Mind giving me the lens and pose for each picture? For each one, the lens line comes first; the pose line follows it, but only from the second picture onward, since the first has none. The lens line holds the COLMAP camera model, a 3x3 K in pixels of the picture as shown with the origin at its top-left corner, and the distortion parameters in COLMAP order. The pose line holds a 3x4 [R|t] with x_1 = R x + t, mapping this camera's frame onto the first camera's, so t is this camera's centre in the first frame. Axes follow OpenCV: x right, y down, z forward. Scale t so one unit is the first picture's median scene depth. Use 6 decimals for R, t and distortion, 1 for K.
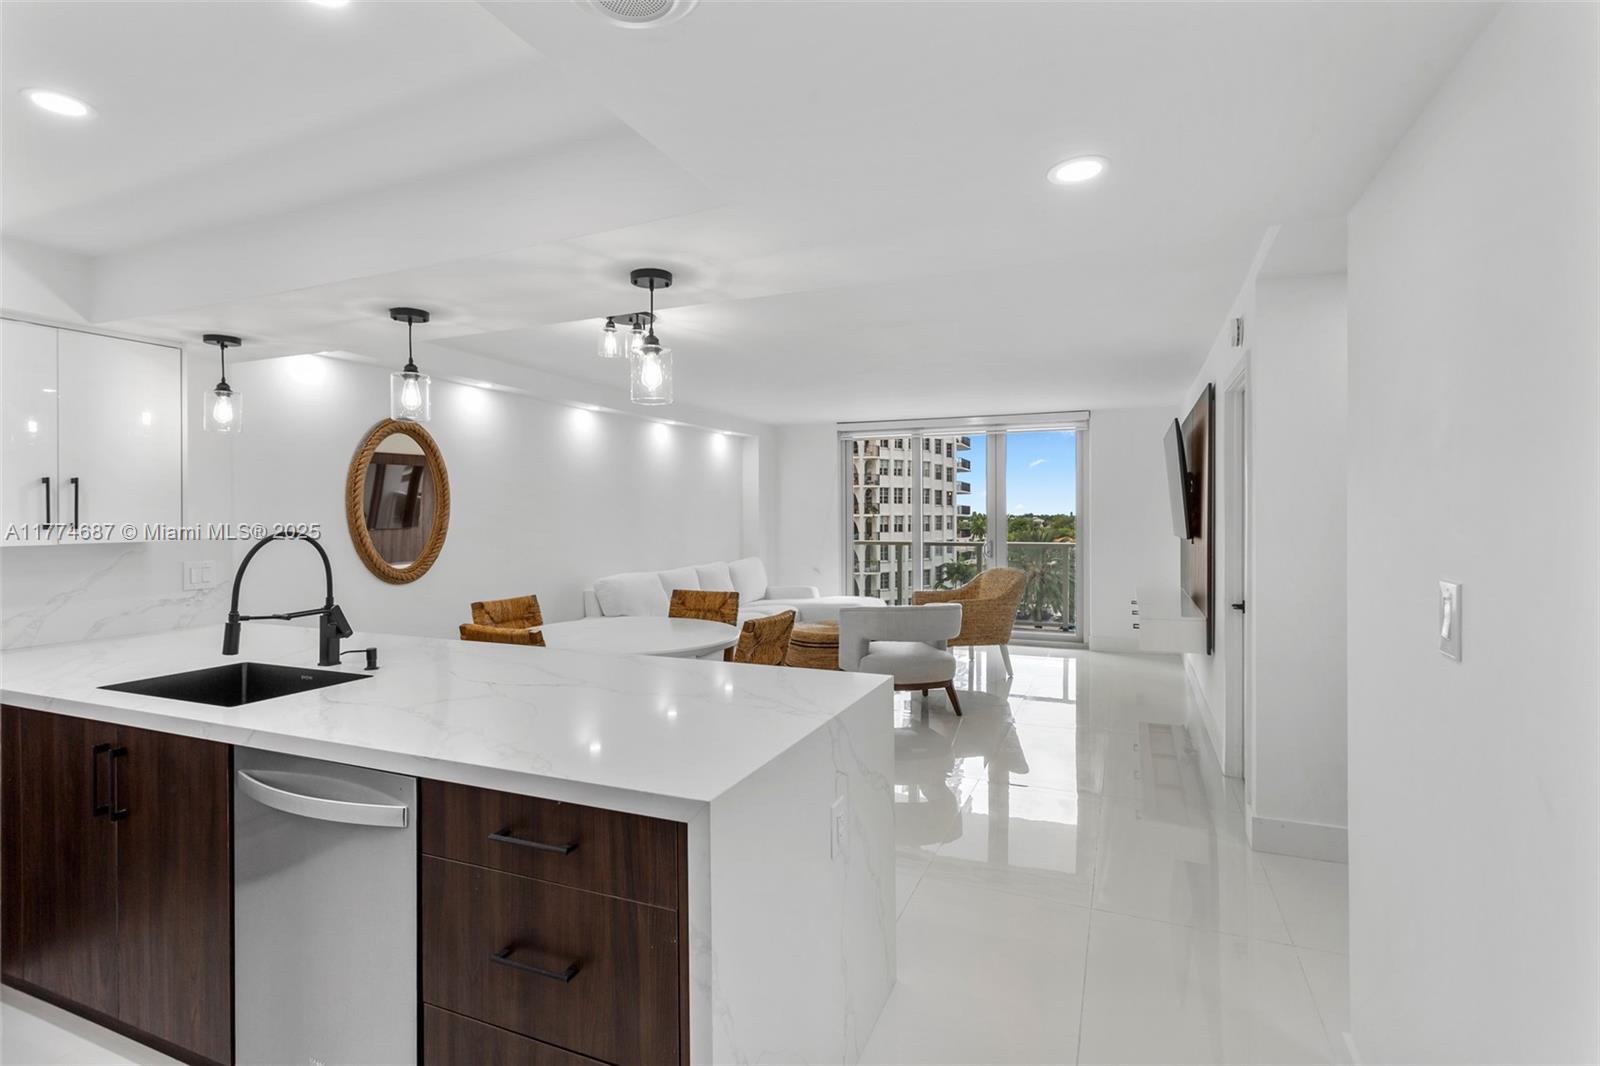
lens RADIAL K [[774.4, 0, 810.7], [0, 774.4, 518.6], [0, 0, 1]] dist [-0.000571, 0.004405]
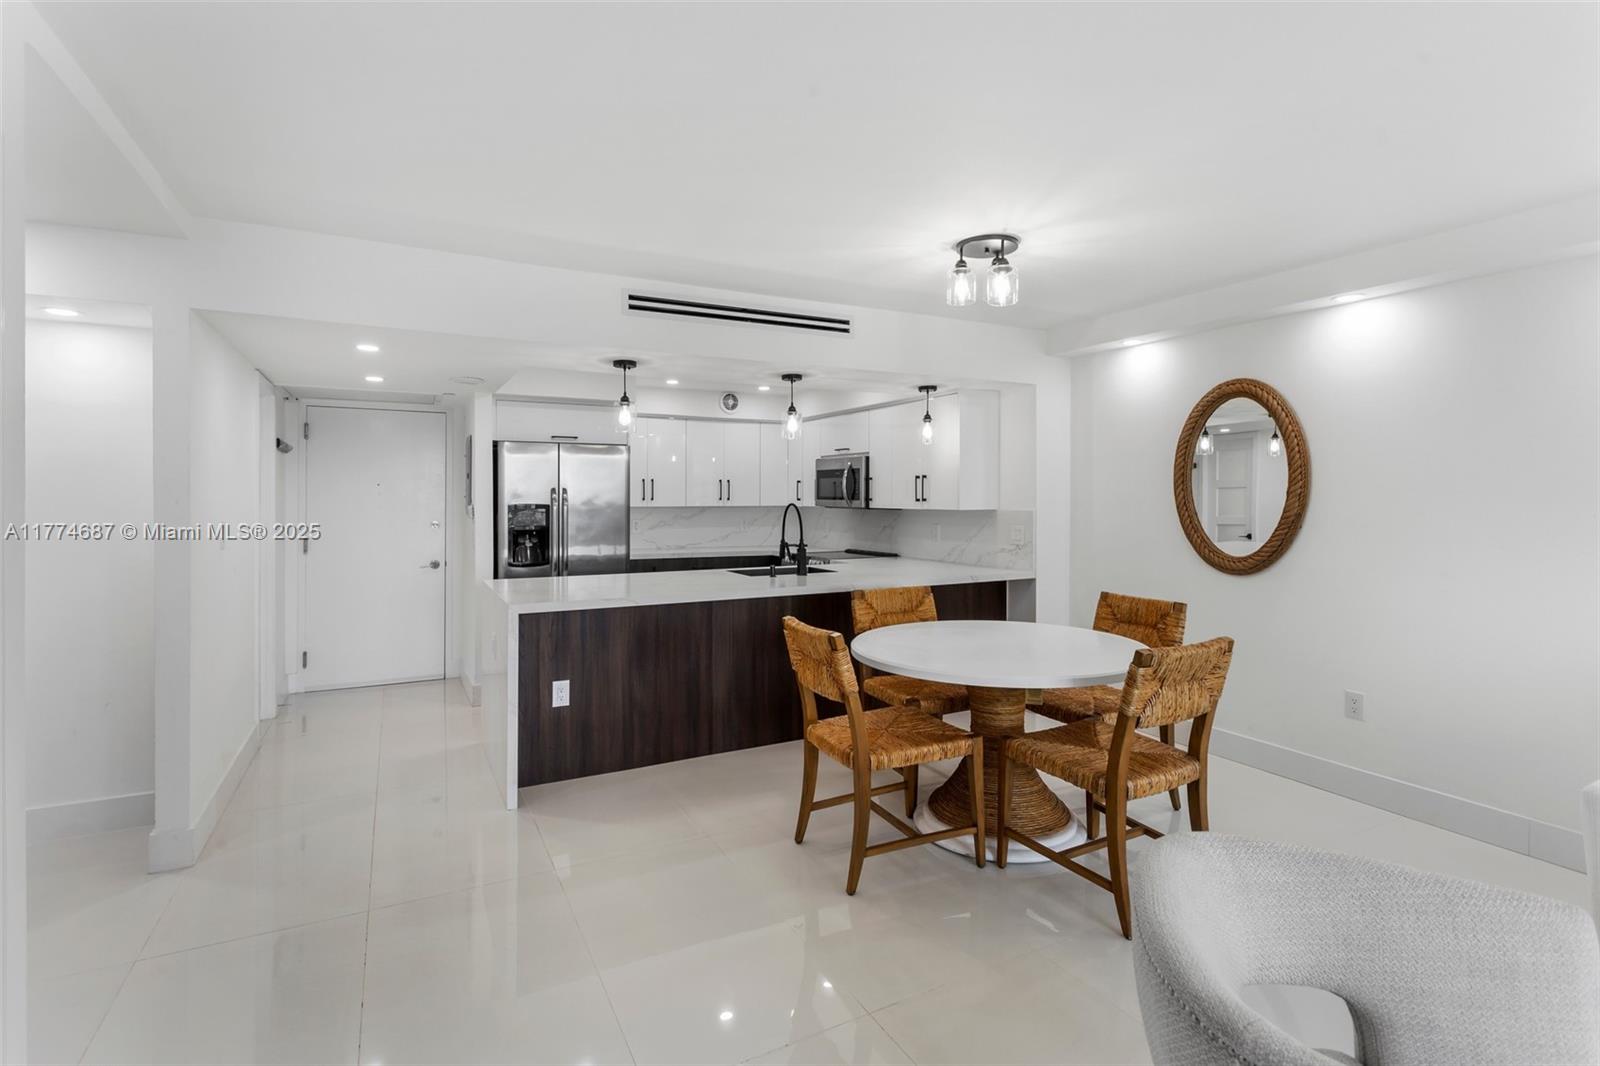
lens RADIAL K [[774.4, 0, 797.0], [0, 774.4, 499.0], [0, 0, 1]] dist [-0.000571, 0.004405]
pose [[-0.639954, 0.008137, -0.768370, 0.410101], [0.000658, 0.999949, 0.010041, -0.006925], [0.768413, 0.005920, -0.639927, 1.103749]]
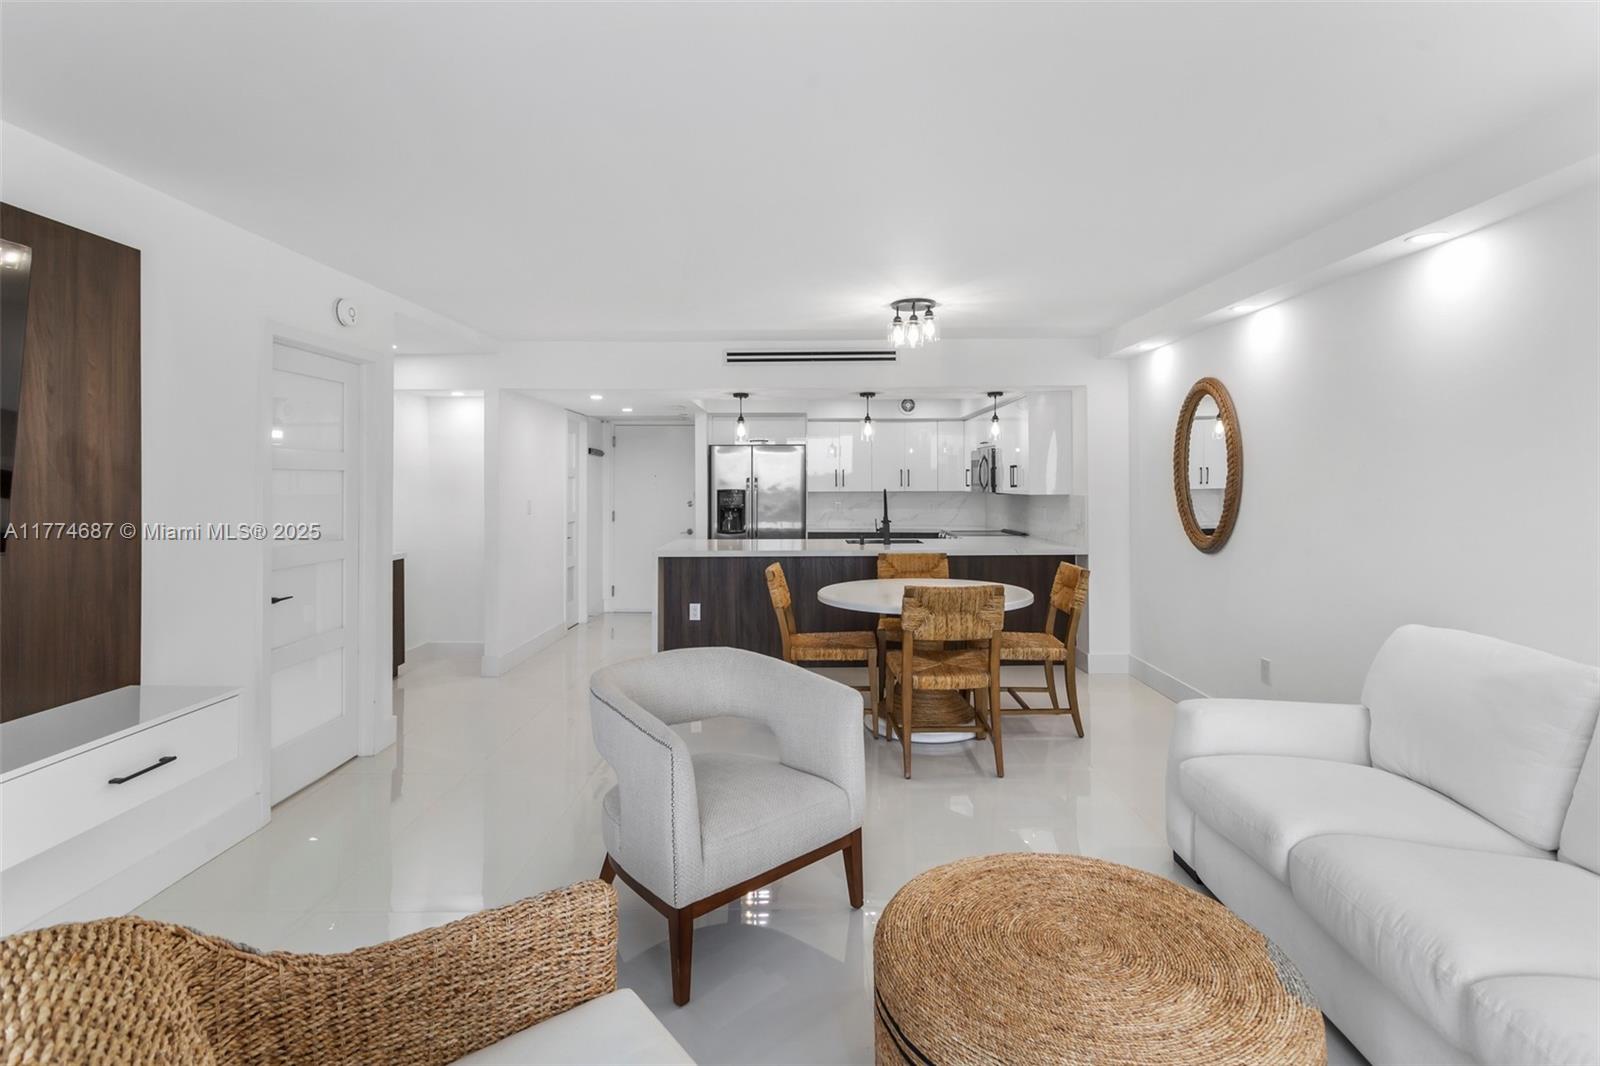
lens RADIAL K [[774.4, 0, 807.4], [0, 774.4, 476.3], [0, 0, 1]] dist [-0.000571, 0.004405]
pose [[-0.922168, 0.005339, -0.386753, 0.273611], [0.007026, 0.999971, -0.002950, -0.009464], [0.386727, -0.005437, -0.922178, 1.587692]]
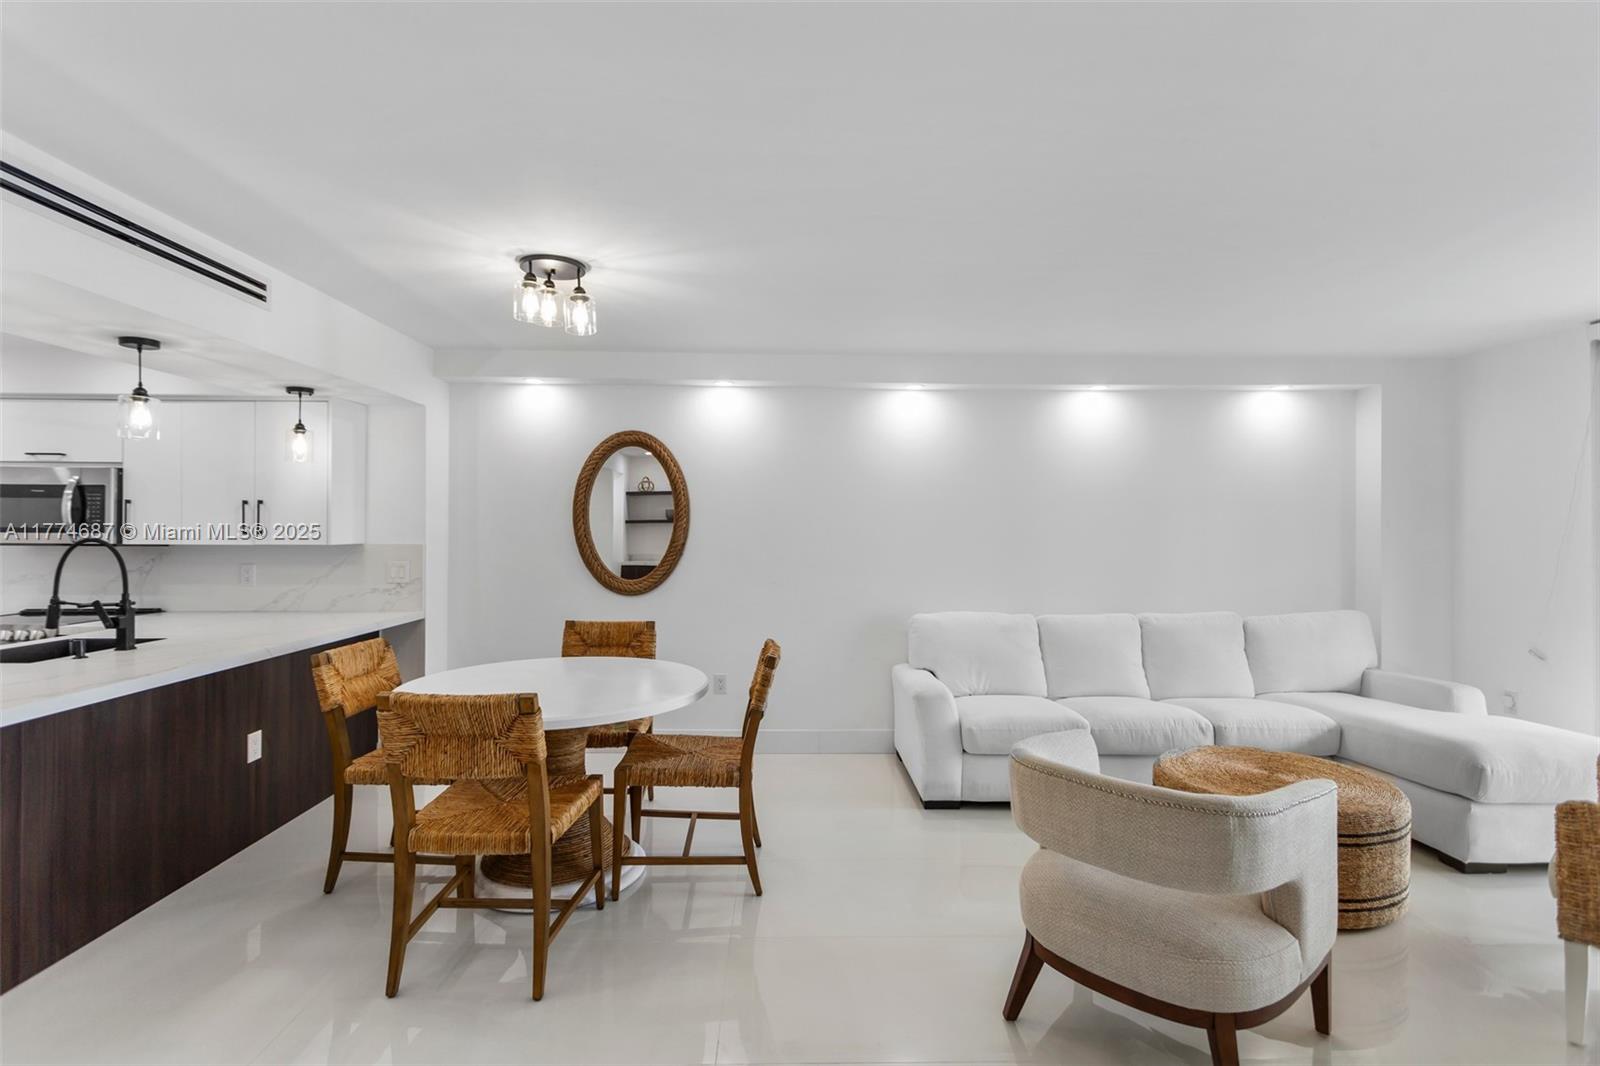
lens RADIAL K [[774.4, 0, 800.5], [0, 774.4, 527.0], [0, 0, 1]] dist [-0.000571, 0.004405]
pose [[0.405700, 0.005713, -0.913989, 0.454851], [-0.010618, 0.999942, 0.001537, -0.007839], [0.913945, 0.009082, 0.405737, 0.743389]]
